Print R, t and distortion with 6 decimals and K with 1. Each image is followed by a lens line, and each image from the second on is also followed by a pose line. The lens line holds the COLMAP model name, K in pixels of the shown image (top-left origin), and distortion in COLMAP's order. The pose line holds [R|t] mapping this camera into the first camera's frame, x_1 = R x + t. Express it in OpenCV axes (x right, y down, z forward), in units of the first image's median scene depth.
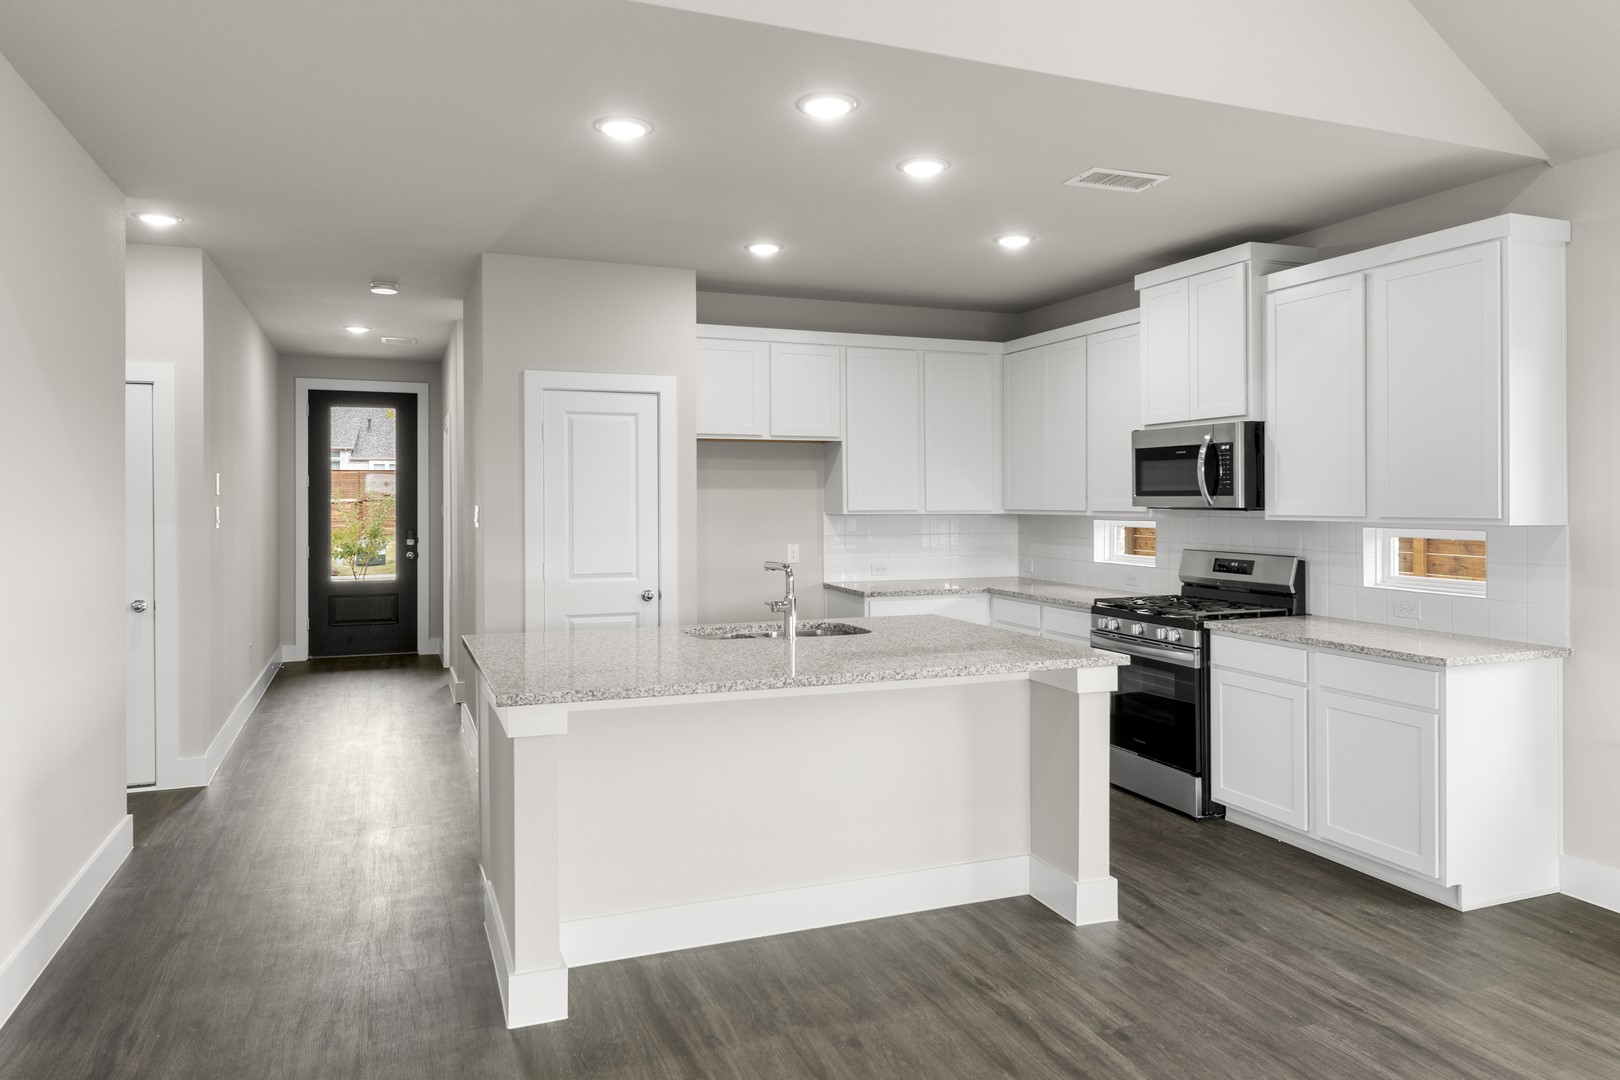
lens RADIAL K [[1056.0, 0, 785.2], [0, 1056.0, 555.8], [0, 0, 1]] dist [0.005633, -0.006049]
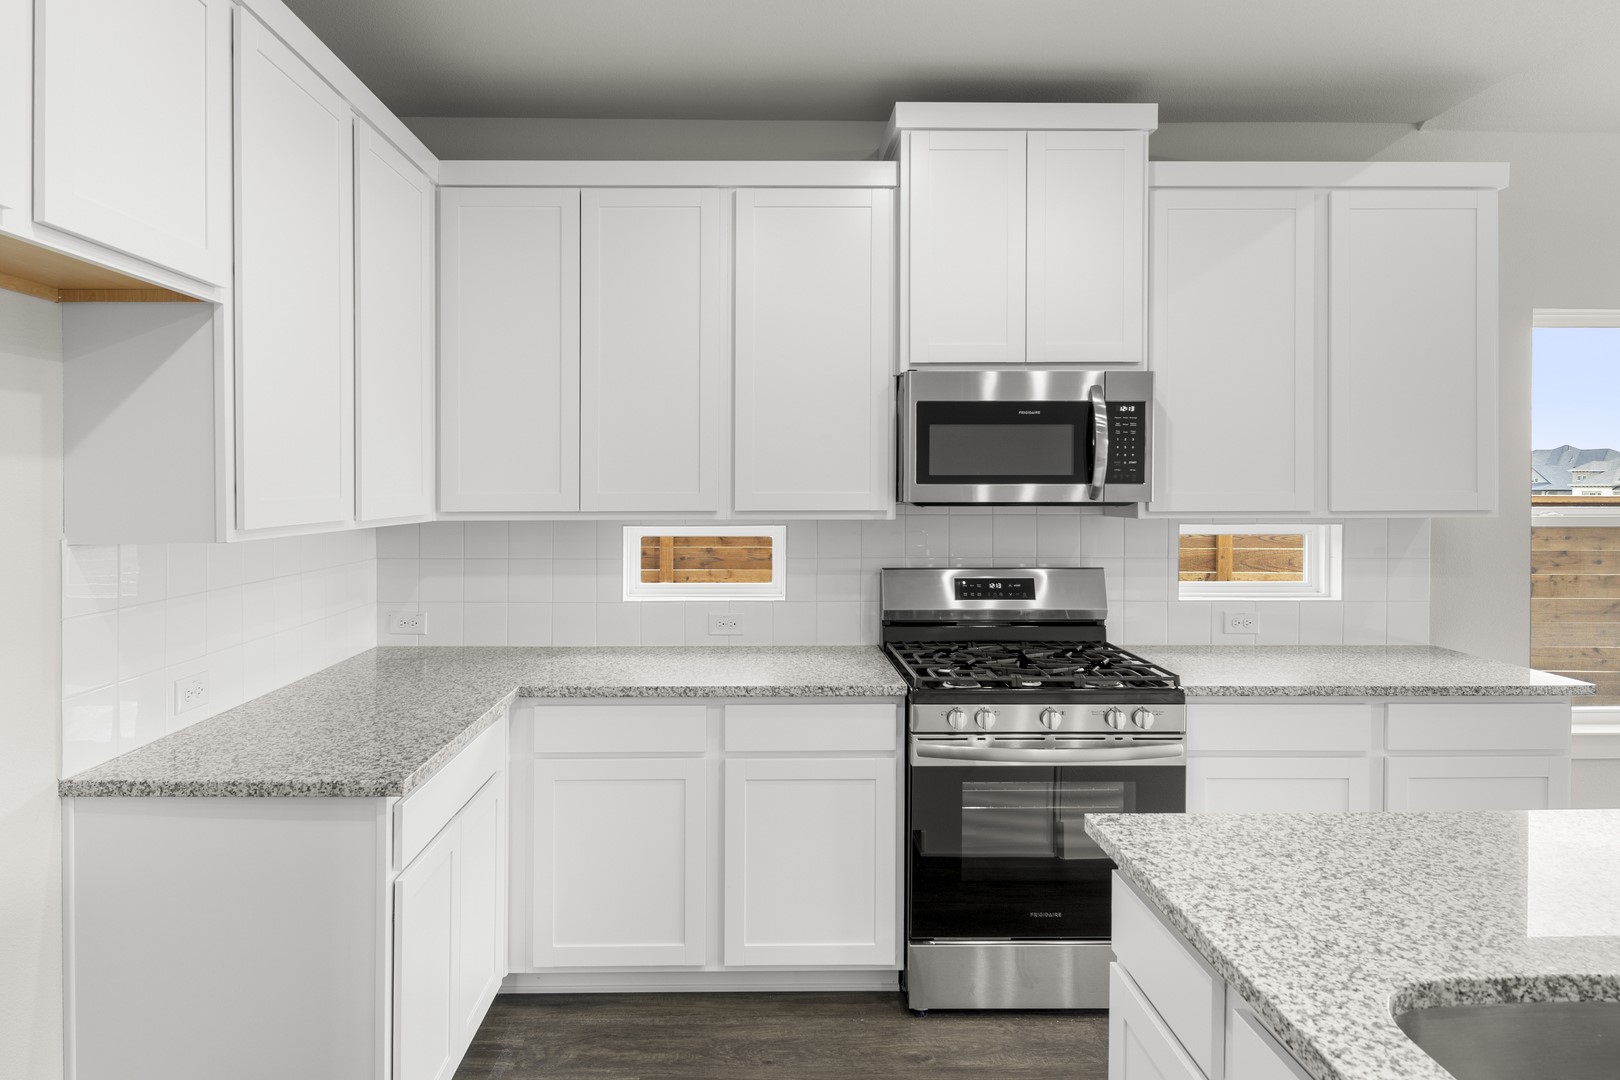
lens RADIAL K [[926.3, 0, 760.7], [0, 926.3, 496.5], [0, 0, 1]] dist [-0.003409, 0.000097]
pose [[0.343951, -0.013076, 0.938896, -0.189741], [0.053418, 0.998556, -0.005662, -0.057038], [-0.937467, 0.052101, 0.344153, 1.002321]]
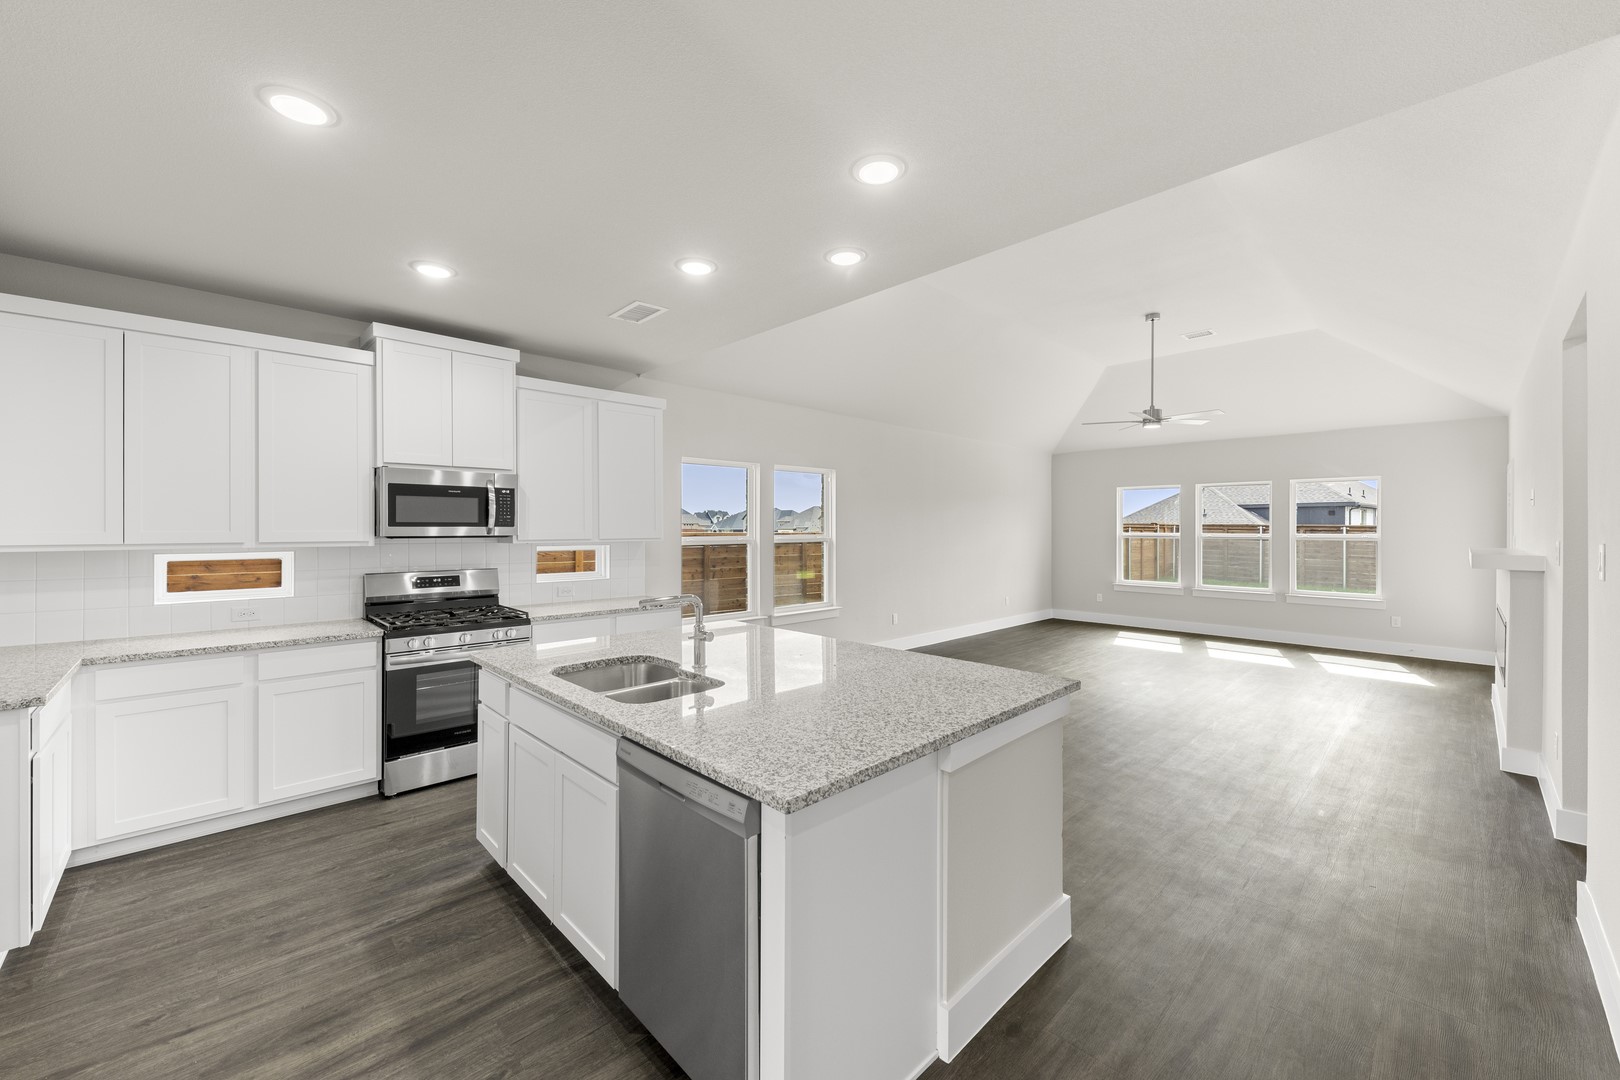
lens RADIAL K [[648.3, 0, 810.7], [0, 648.3, 534.2], [0, 0, 1]] dist [0.014752, -0.003235]
pose [[-0.390456, -0.011130, 0.920554, -0.509167], [0.049458, 0.998229, 0.033047, -0.054886], [-0.919292, 0.058432, -0.389214, 0.952442]]
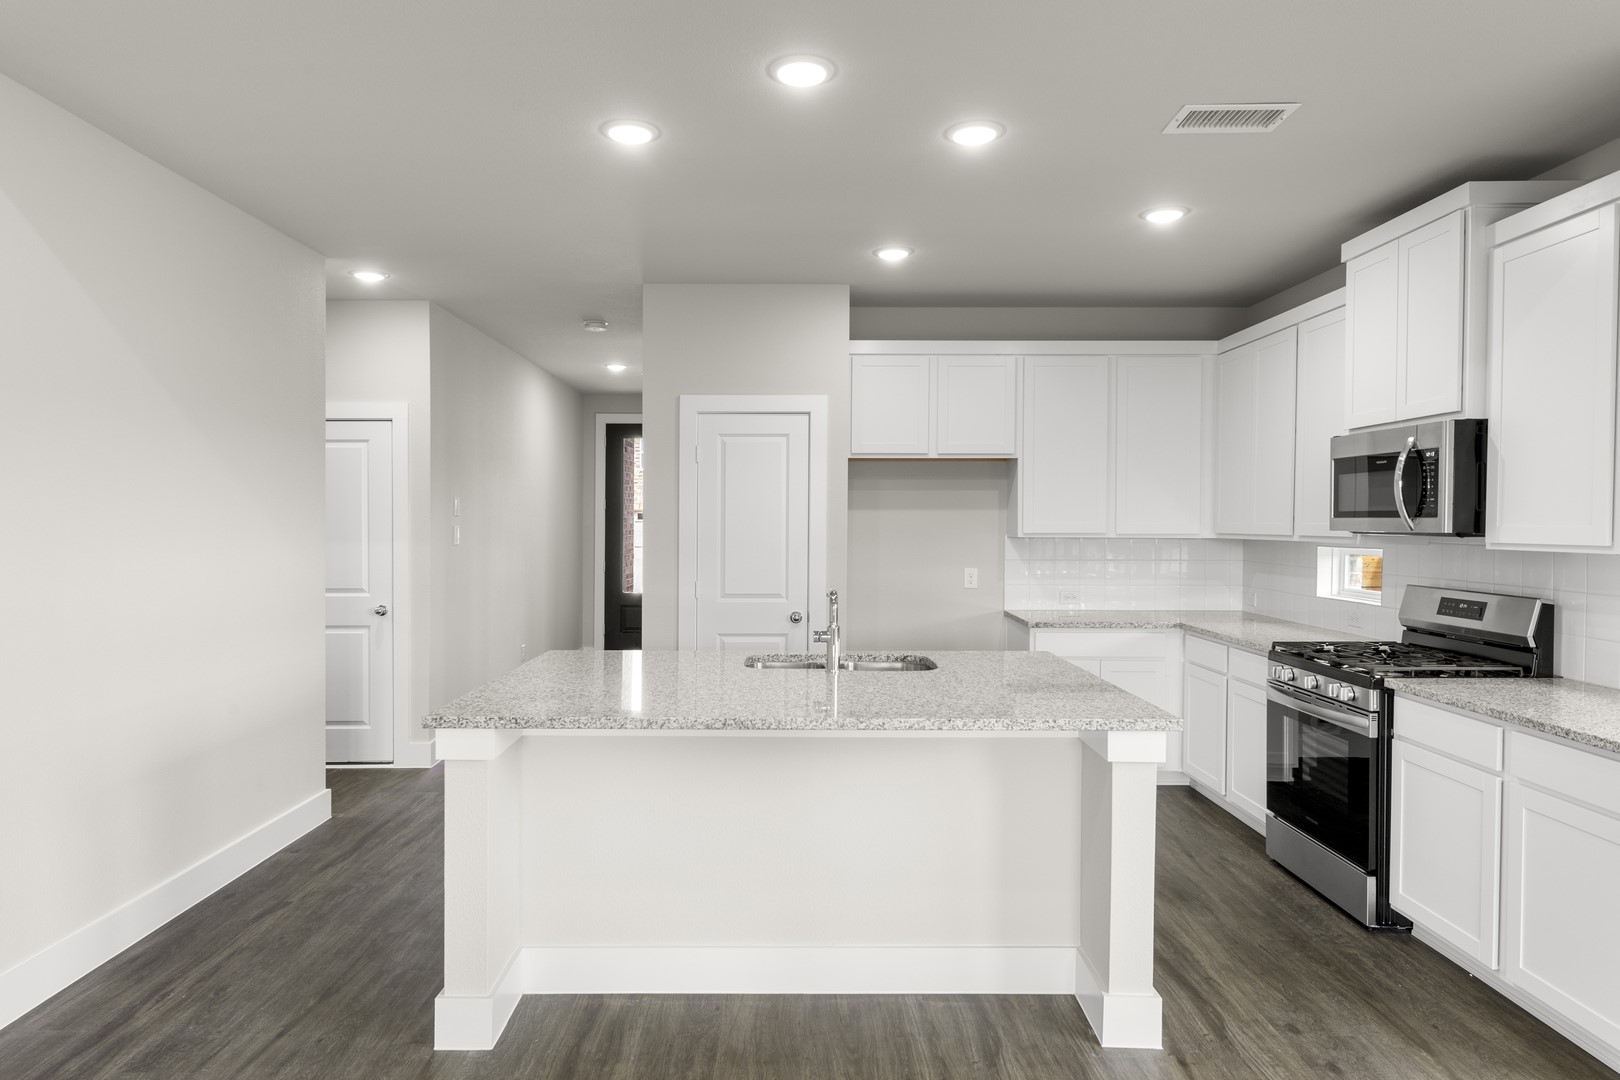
lens RADIAL K [[988.9, 0, 787.8], [0, 988.9, 585.7], [0, 0, 1]] dist [0.000555, -0.002421]
pose [[0.934158, 0.025153, -0.355973, 0.234174], [-0.020970, 0.999658, 0.015605, -0.008107], [0.356244, -0.007112, 0.934366, 0.155299]]
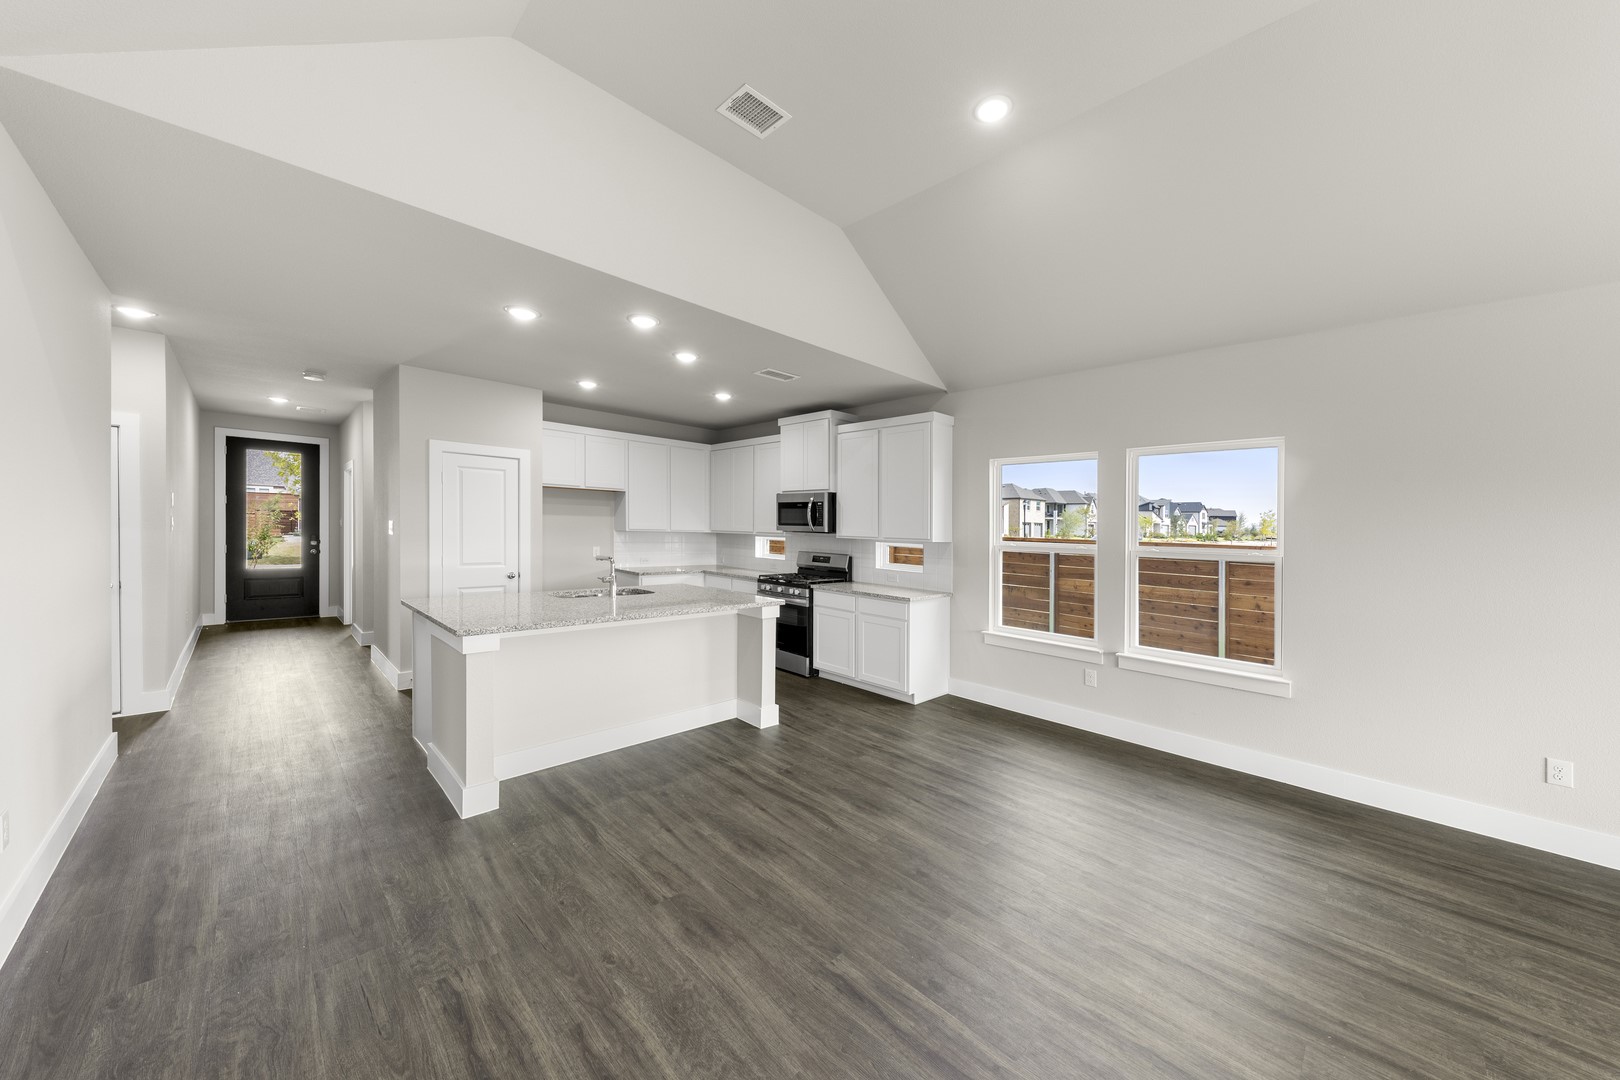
lens RADIAL K [[575.2, 0, 800.9], [0, 575.2, 559.6], [0, 0, 1]] dist [0.004504, -0.001728]
pose [[0.920990, 0.002256, 0.389581, -0.074065], [-0.005398, 0.999961, 0.006970, 0.002858], [-0.389550, -0.008522, 0.920966, -0.064247]]
